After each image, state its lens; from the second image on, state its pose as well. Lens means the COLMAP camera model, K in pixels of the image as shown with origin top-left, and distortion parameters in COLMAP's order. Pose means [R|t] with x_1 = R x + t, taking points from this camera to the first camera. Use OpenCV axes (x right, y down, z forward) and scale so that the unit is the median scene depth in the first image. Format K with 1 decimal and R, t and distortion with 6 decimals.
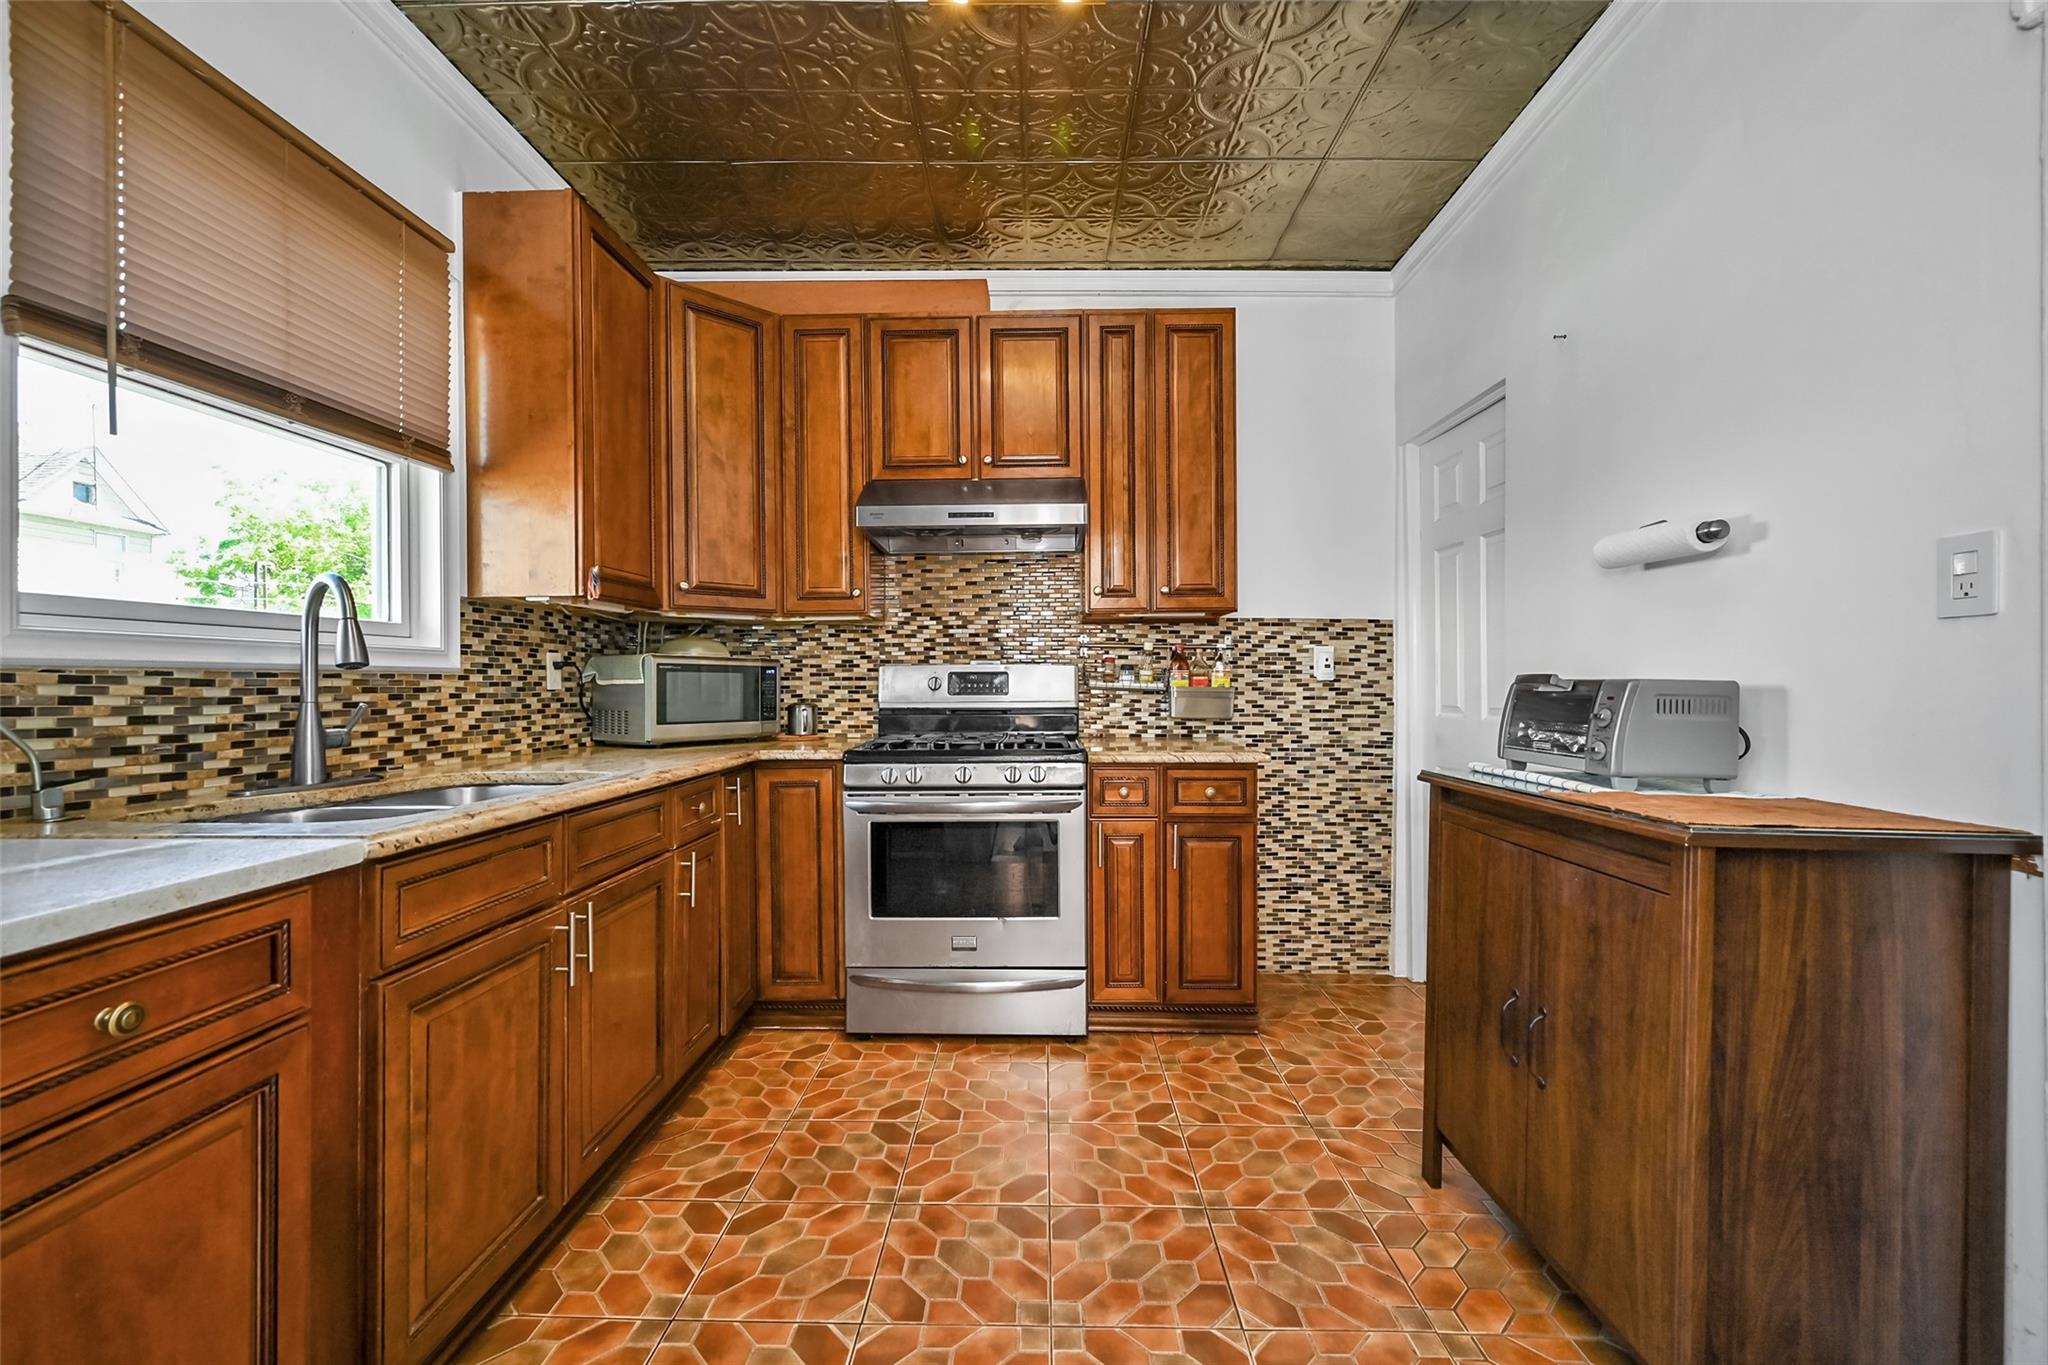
lens RADIAL K [[816.2, 0, 1015.1], [0, 816.2, 687.2], [0, 0, 1]] dist [-0.004254, -0.000285]
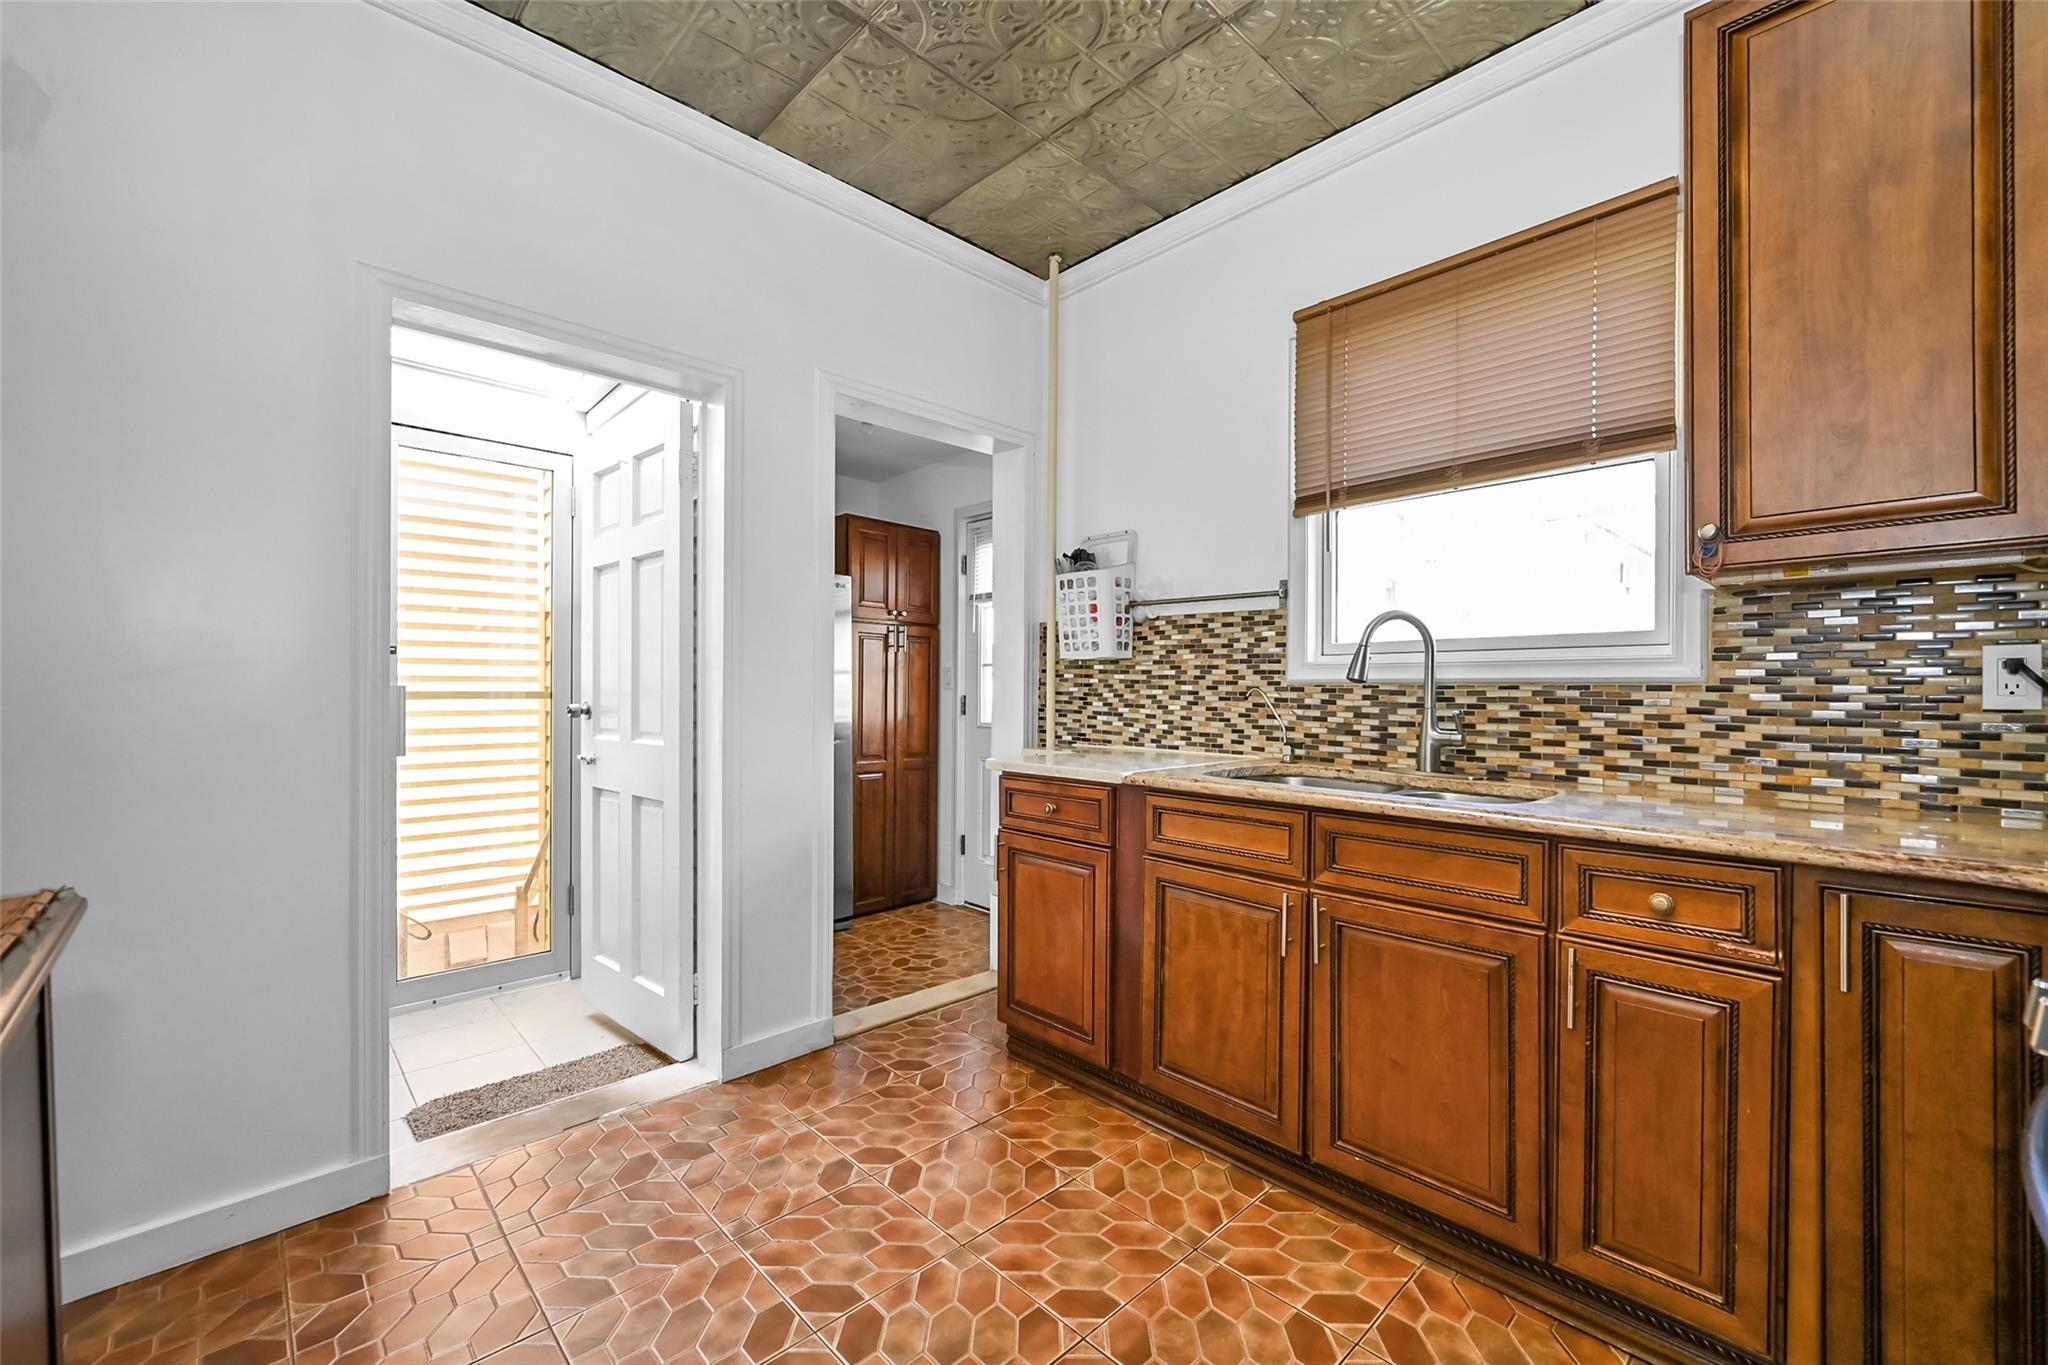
lens RADIAL K [[816.2, 0, 1004.8], [0, 816.2, 683.2], [0, 0, 1]] dist [-0.004254, -0.000285]
pose [[-0.712656, -0.004076, -0.701502, 0.511122], [-0.006227, 0.999980, 0.000516, -0.017648], [0.701486, 0.004736, -0.712667, 1.425098]]
